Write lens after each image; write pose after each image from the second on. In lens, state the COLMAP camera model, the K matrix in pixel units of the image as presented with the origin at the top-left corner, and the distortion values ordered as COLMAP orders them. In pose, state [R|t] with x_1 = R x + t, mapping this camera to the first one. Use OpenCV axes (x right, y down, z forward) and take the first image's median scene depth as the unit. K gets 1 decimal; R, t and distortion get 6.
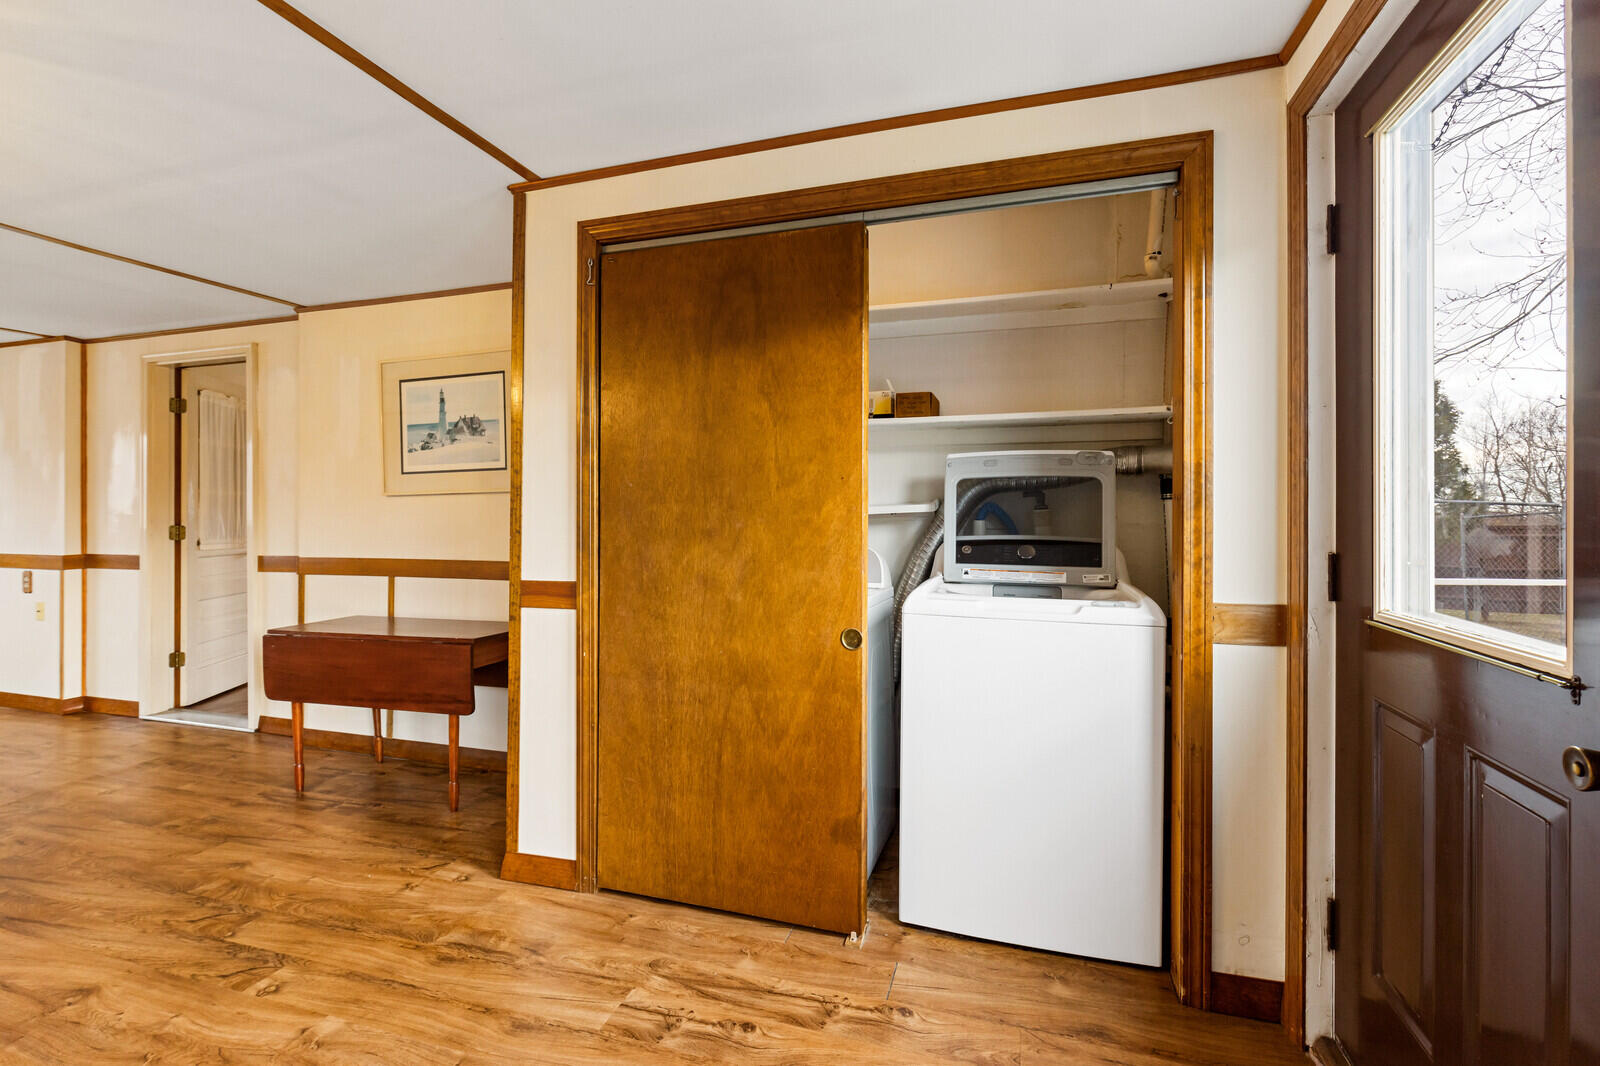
lens RADIAL K [[724.6, 0, 800.0], [0, 724.6, 517.7], [0, 0, 1]] dist [0.000560, -0.000170]
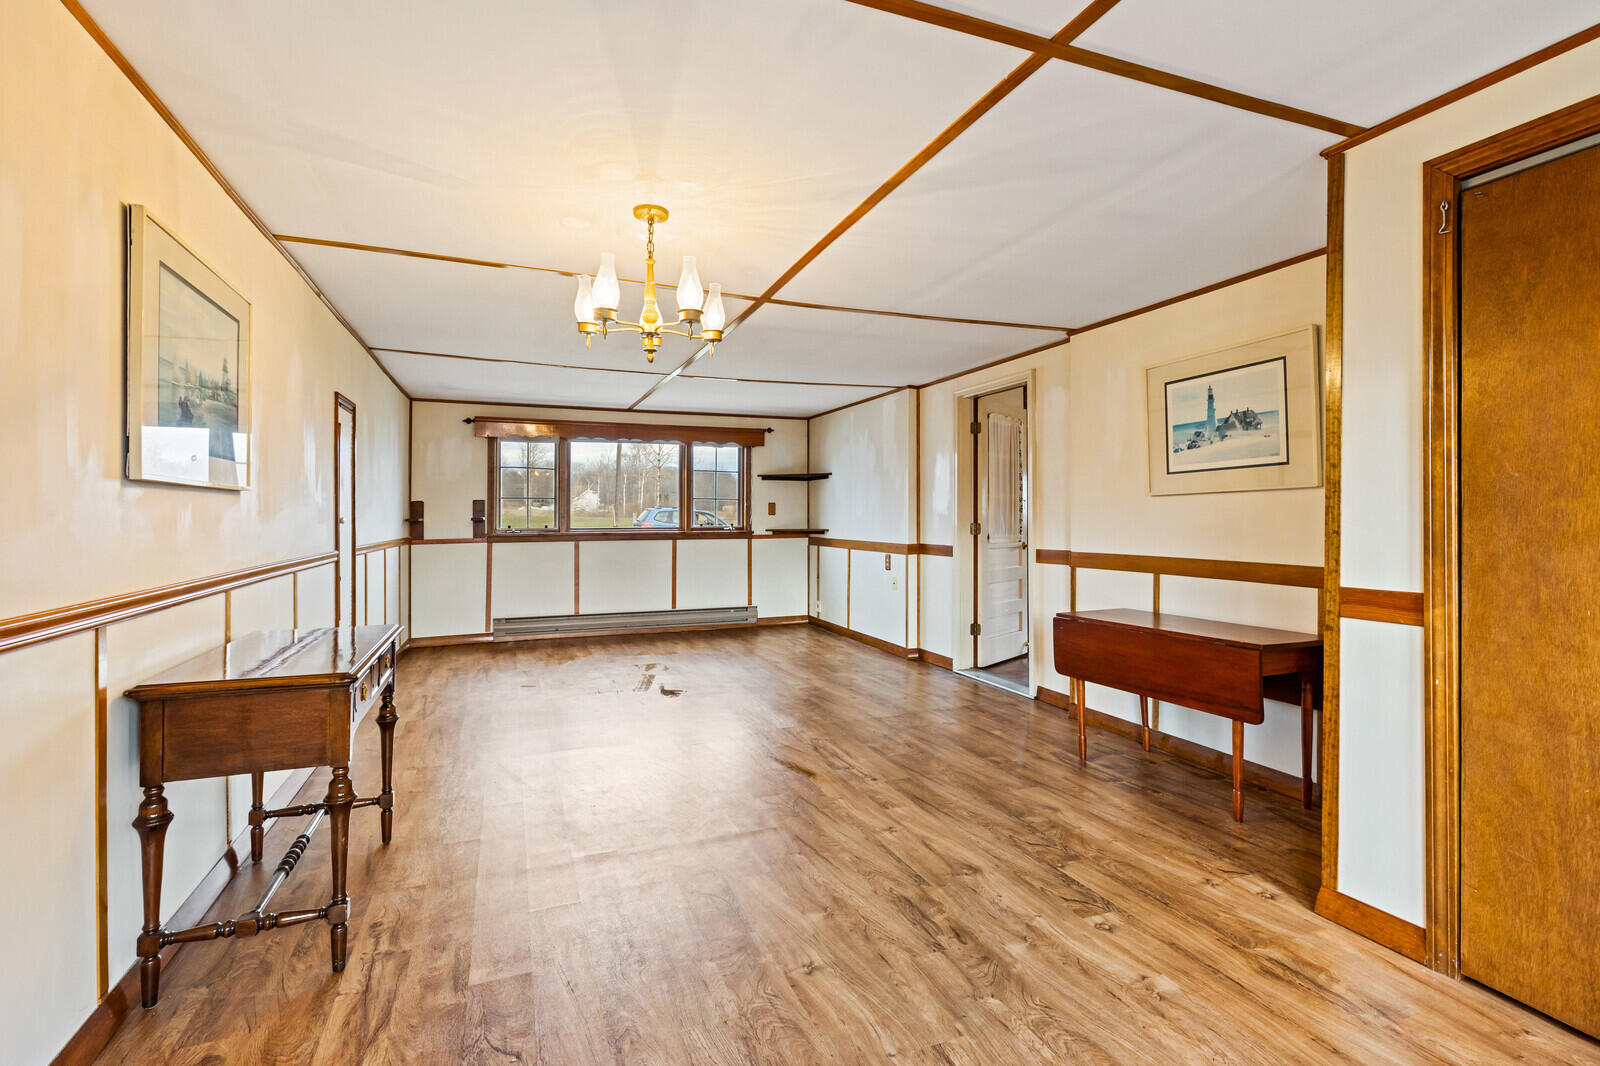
lens RADIAL K [[741.0, 0, 796.6], [0, 741.0, 512.2], [0, 0, 1]] dist [-0.000264, 0.000361]
pose [[0.626170, -0.004927, -0.779671, -0.092085], [-0.000068, 0.999980, -0.006374, 0.000298], [0.779687, 0.004044, 0.626157, -0.094359]]
